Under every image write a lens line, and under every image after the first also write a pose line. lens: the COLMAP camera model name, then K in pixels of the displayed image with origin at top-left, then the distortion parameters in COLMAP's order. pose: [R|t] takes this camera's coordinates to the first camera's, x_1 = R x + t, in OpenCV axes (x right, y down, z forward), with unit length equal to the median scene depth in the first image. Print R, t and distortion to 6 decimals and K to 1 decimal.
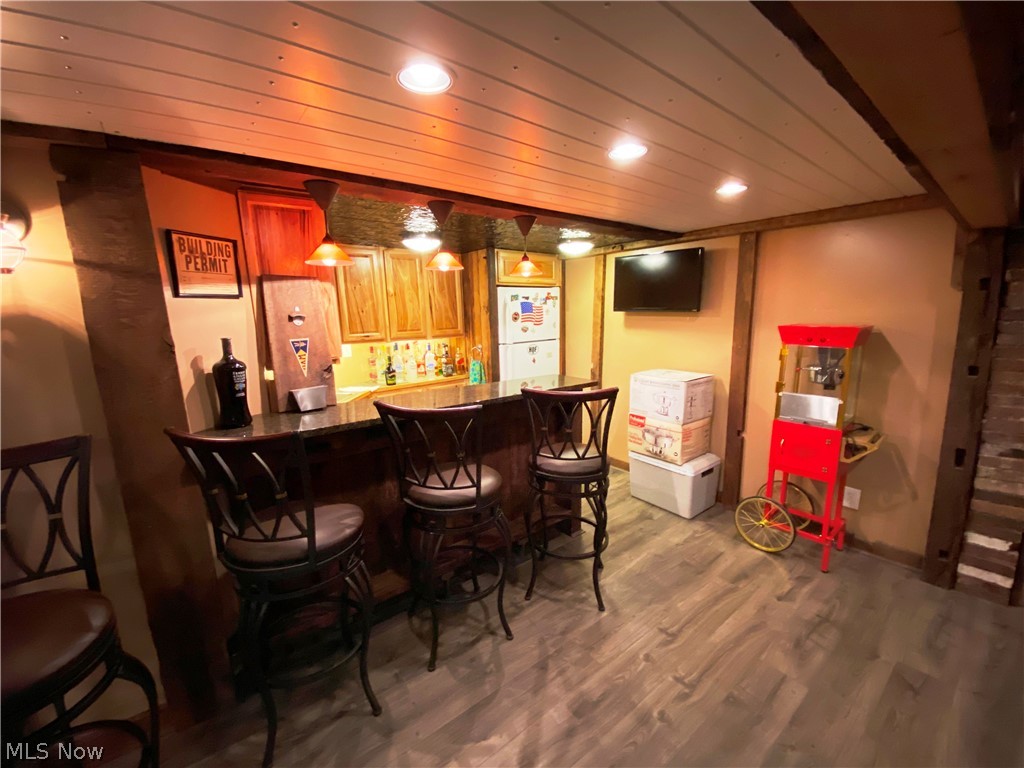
lens RADIAL K [[413.3, 0, 513.3], [0, 413.3, 383.0], [0, 0, 1]] dist [0.028287, -0.022913]
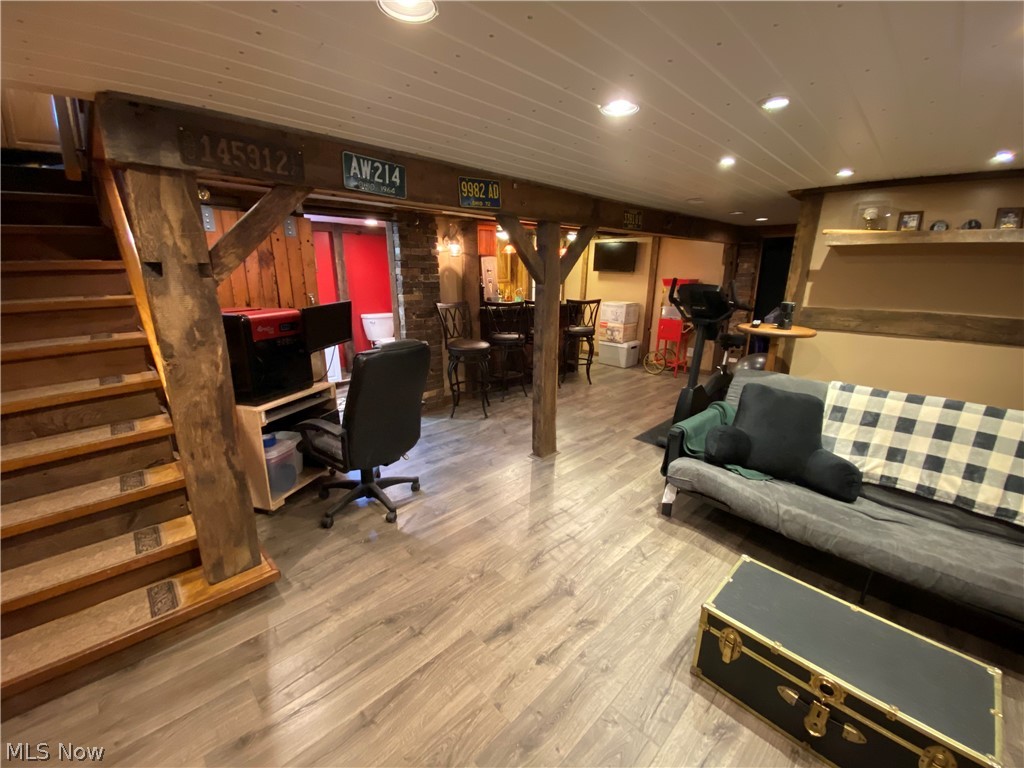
lens RADIAL K [[413.3, 0, 513.3], [0, 413.3, 383.0], [0, 0, 1]] dist [0.028287, -0.022913]
pose [[0.994420, 0.003919, 0.105417, -0.356856], [-0.014458, 0.994943, 0.099396, 0.175645], [-0.104495, -0.100365, 0.989448, -1.004451]]
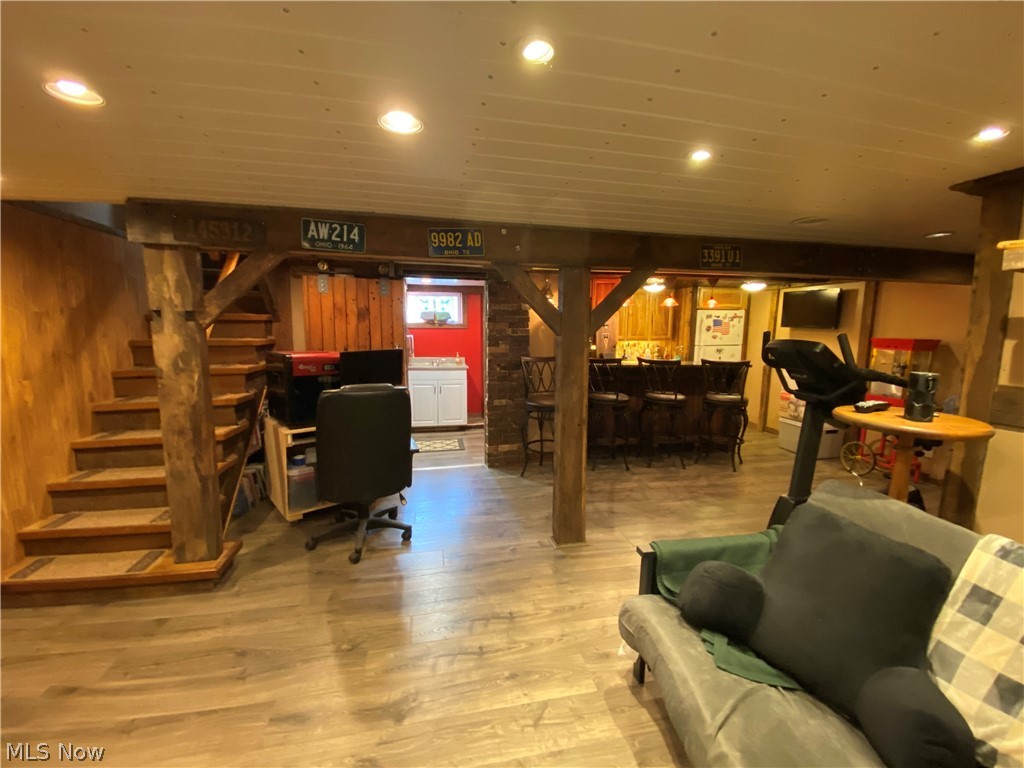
lens RADIAL K [[413.3, 0, 513.3], [0, 413.3, 383.0], [0, 0, 1]] dist [0.028287, -0.022913]
pose [[0.893483, 0.092473, -0.439474, 0.064535], [-0.106118, 0.994332, -0.006522, 0.153341], [0.436380, 0.052463, 0.898232, -0.835234]]
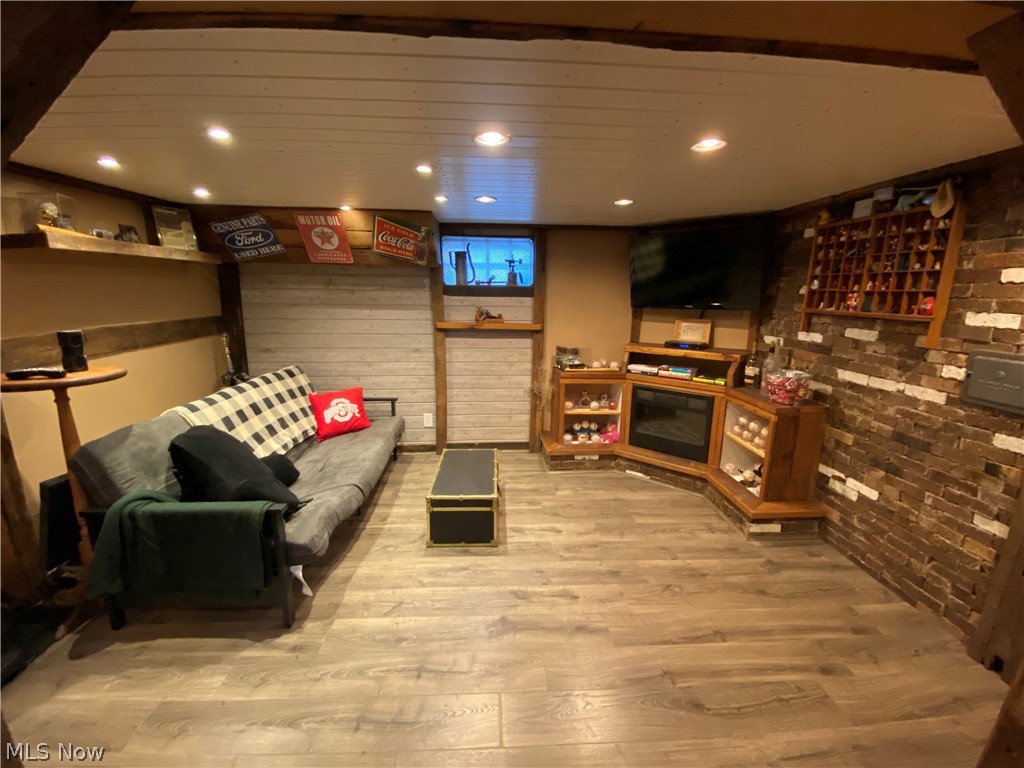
lens RADIAL K [[413.3, 0, 513.3], [0, 413.3, 383.0], [0, 0, 1]] dist [0.028287, -0.022913]
pose [[-0.810763, -0.121559, 0.572614, -0.510998], [0.108594, 0.929988, 0.351183, 0.030213], [-0.575213, 0.346909, -0.740800, -0.159296]]
